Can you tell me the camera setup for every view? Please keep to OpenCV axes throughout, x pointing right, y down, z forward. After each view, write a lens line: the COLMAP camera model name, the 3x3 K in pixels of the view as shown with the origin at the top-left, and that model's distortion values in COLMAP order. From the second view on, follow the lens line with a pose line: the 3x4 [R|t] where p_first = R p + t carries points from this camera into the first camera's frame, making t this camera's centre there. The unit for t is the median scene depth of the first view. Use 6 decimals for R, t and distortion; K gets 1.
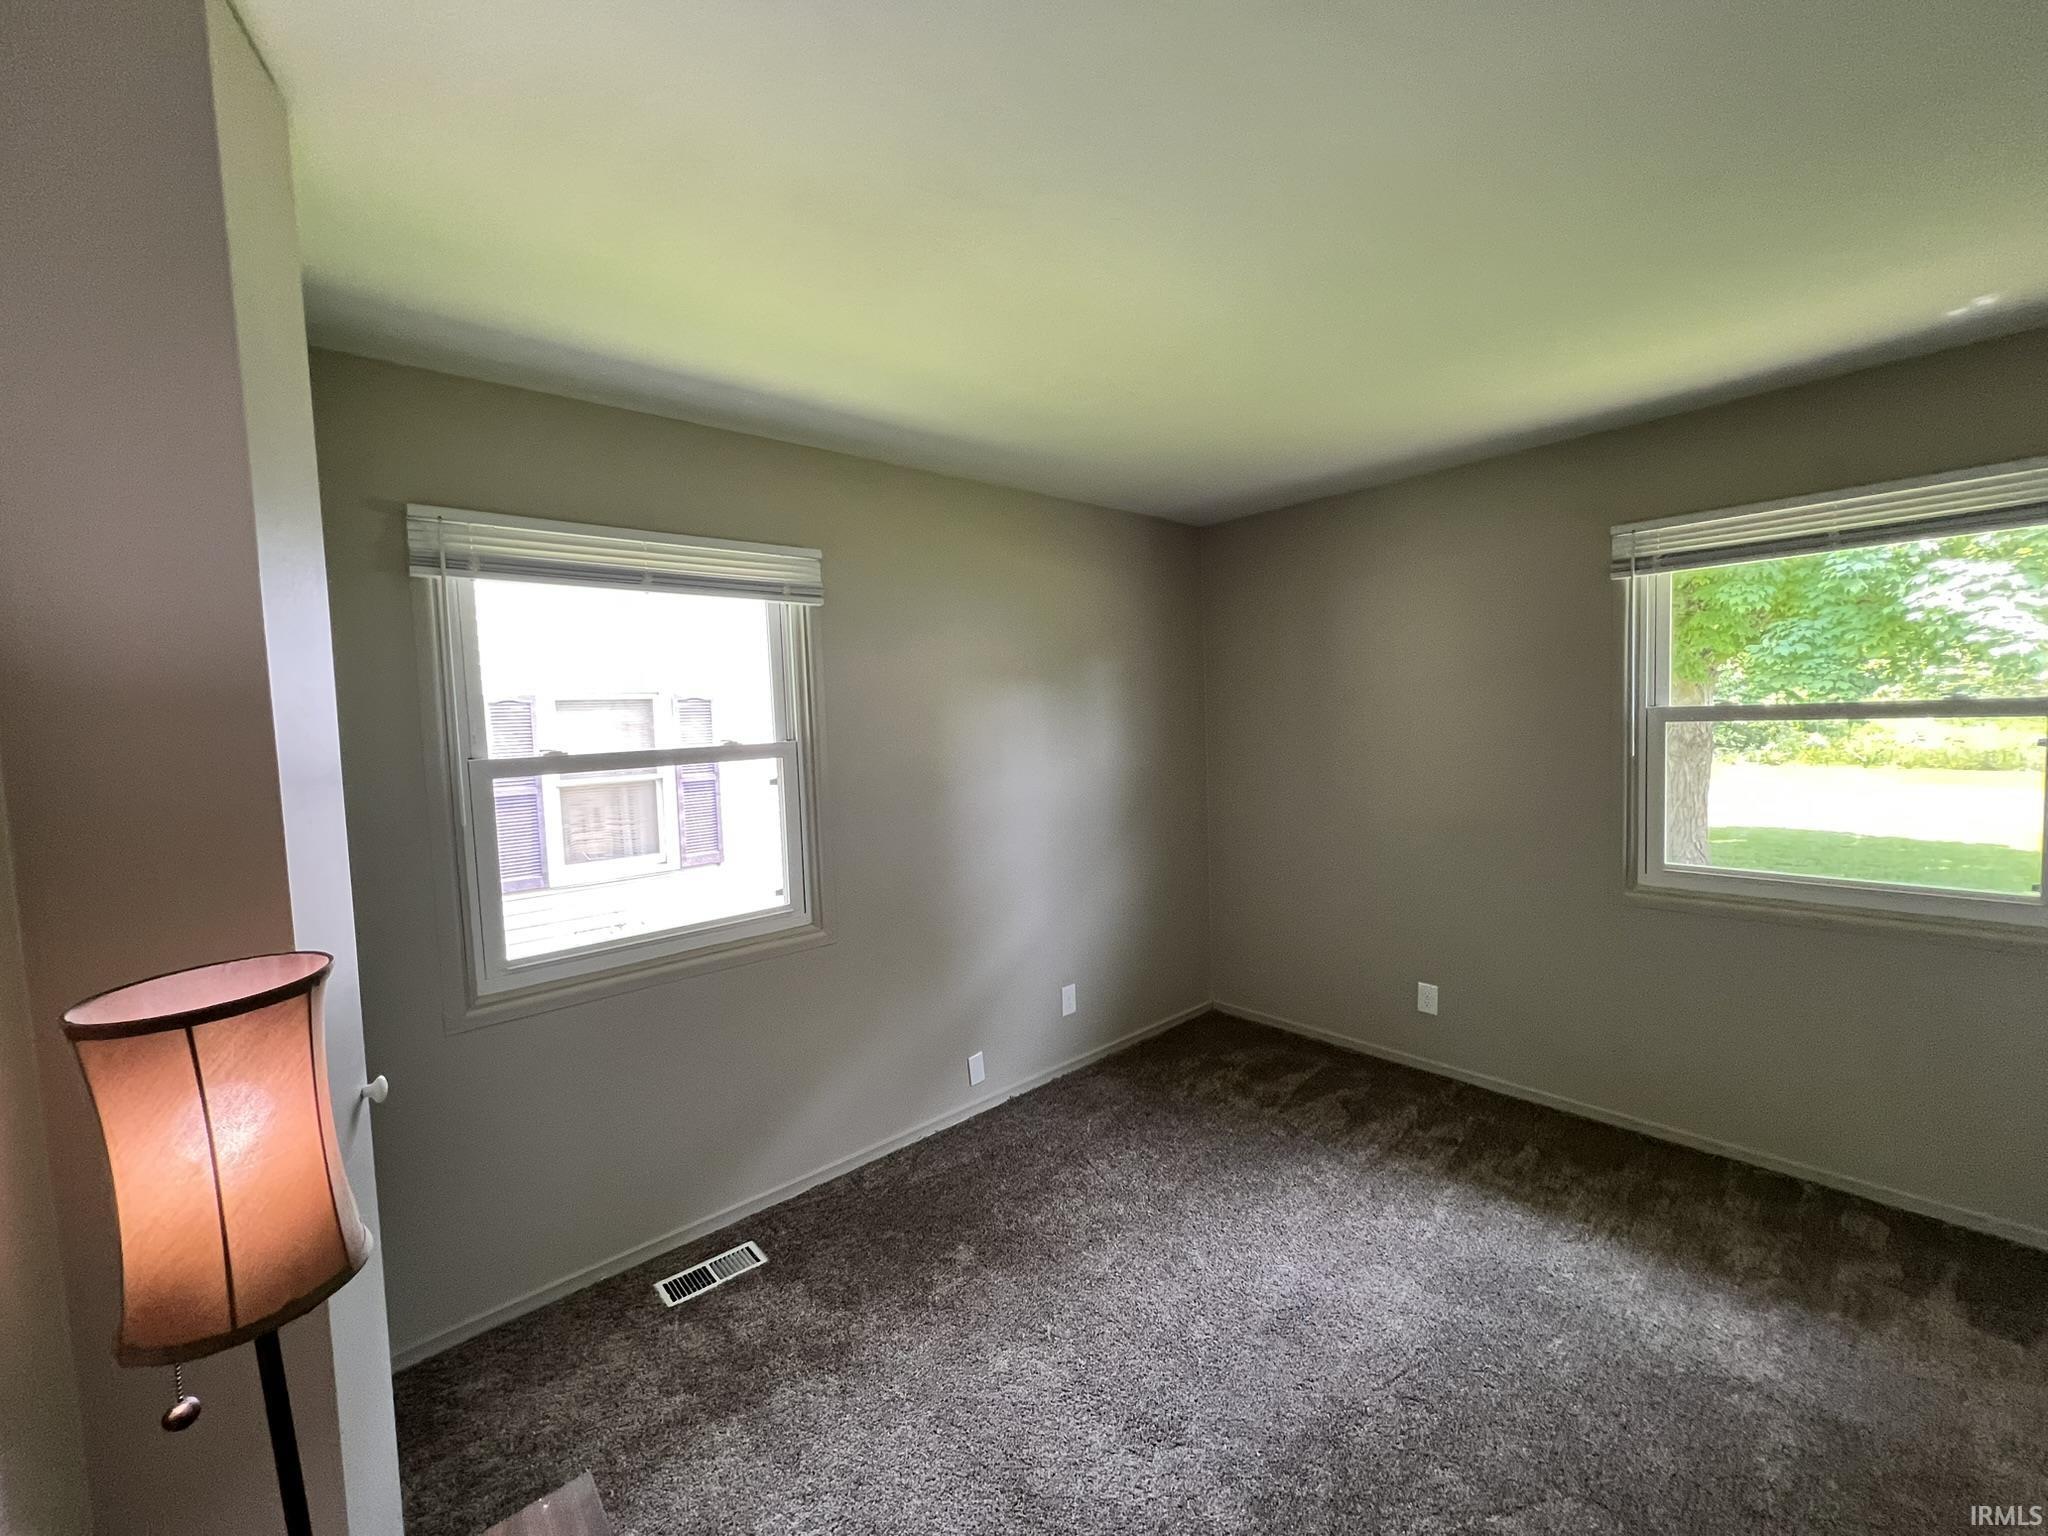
lens RADIAL K [[815.3, 0, 1030.6], [0, 815.3, 764.3], [0, 0, 1]] dist [-0.000936, -0.000013]
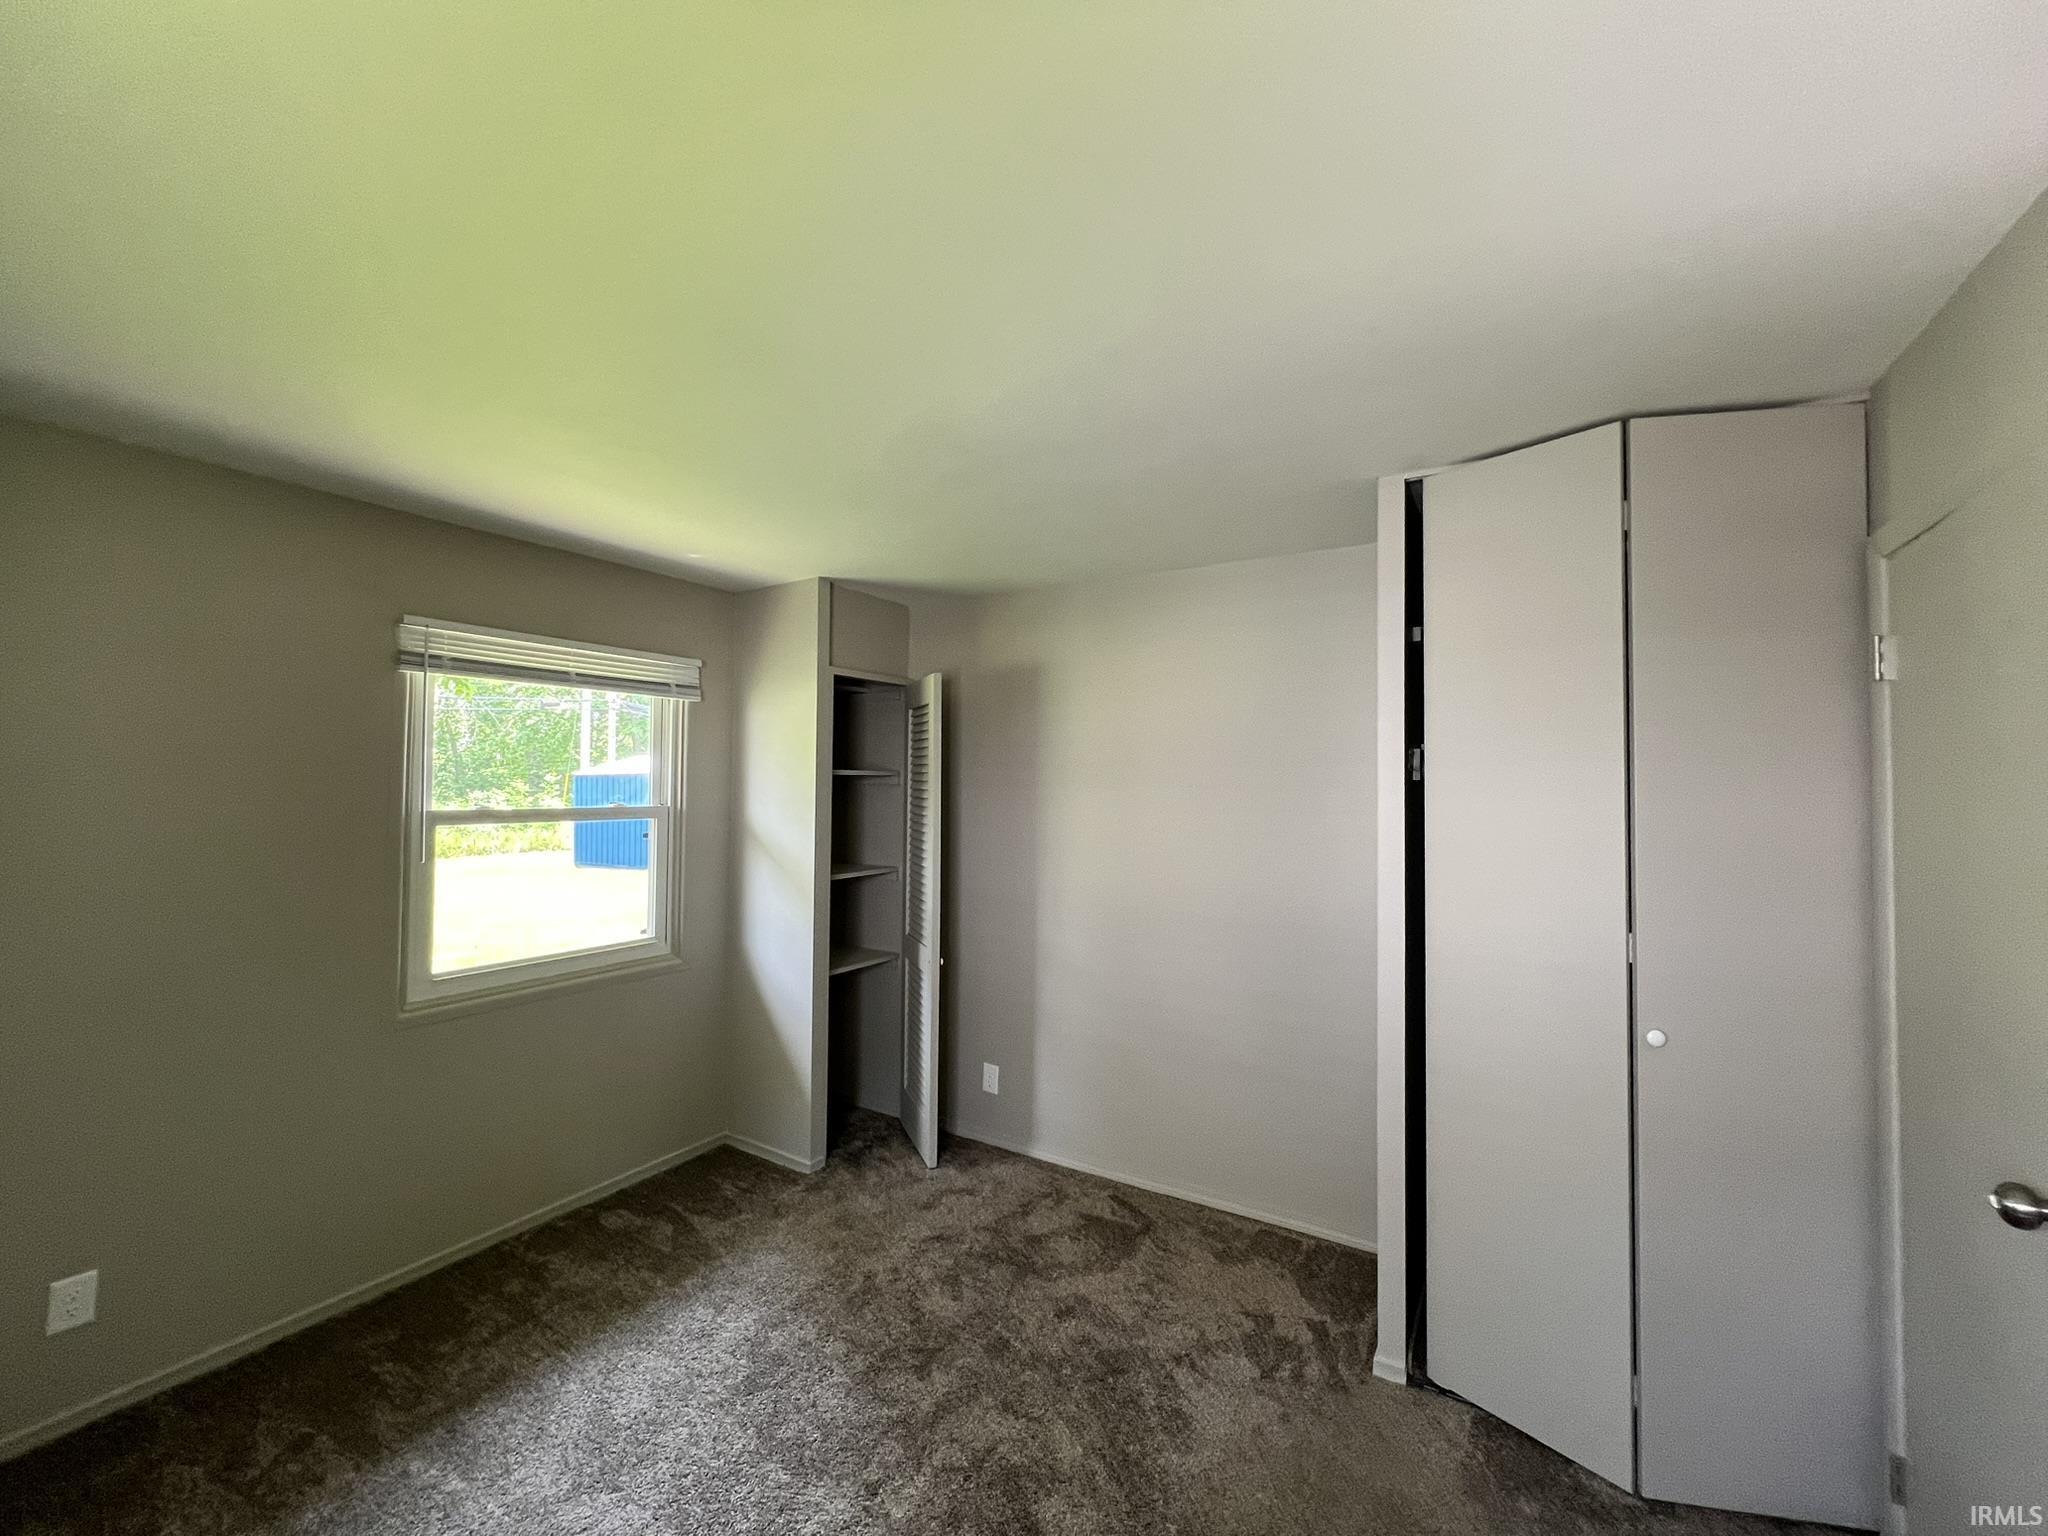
lens RADIAL K [[815.3, 0, 1030.6], [0, 815.3, 764.3], [0, 0, 1]] dist [-0.000936, -0.000013]
pose [[-0.262852, 0.057609, 0.963115, -0.356955], [0.062759, 0.997123, -0.042515, -0.040281], [-0.962793, 0.049269, -0.265711, 0.584044]]
